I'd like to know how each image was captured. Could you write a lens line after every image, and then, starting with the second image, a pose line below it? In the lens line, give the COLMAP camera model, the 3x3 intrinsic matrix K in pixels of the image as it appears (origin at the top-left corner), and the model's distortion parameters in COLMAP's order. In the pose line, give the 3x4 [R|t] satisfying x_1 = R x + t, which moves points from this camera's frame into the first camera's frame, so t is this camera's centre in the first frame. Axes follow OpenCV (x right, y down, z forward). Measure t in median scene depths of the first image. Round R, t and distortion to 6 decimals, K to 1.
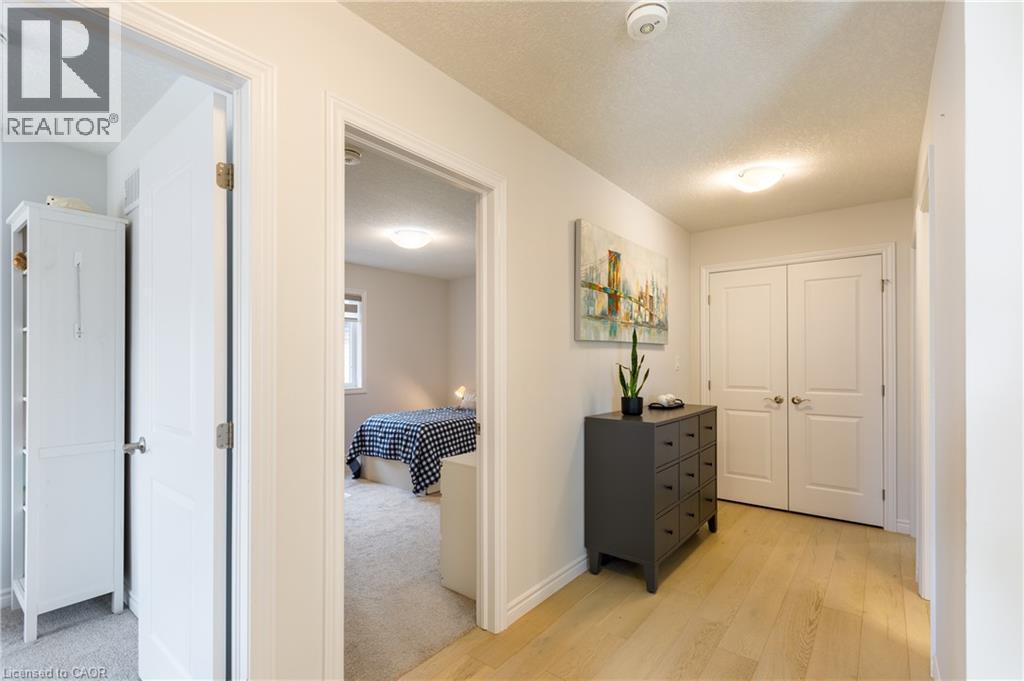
lens RADIAL K [[461.3, 0, 514.2], [0, 461.3, 349.3], [0, 0, 1]] dist [0.004433, -0.001348]
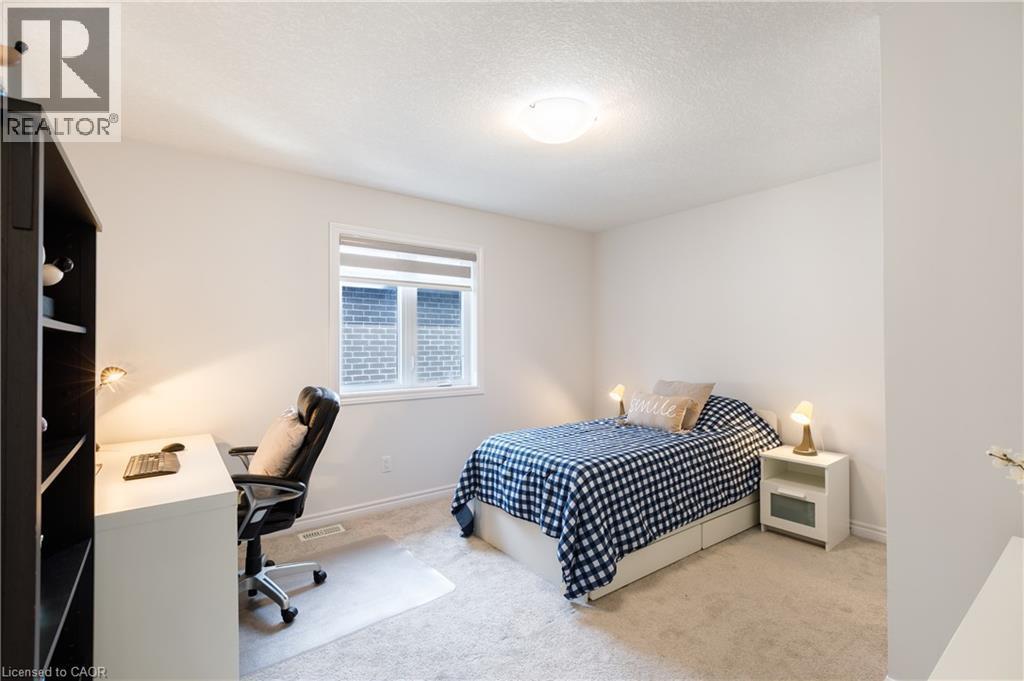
lens RADIAL K [[461.3, 0, 515.5], [0, 461.3, 339.7], [0, 0, 1]] dist [0.004433, -0.001348]
pose [[0.967878, -0.004595, -0.251378, -0.132681], [0.006444, 0.999958, 0.006533, 0.013121], [0.251337, -0.007943, 0.967867, 0.454034]]
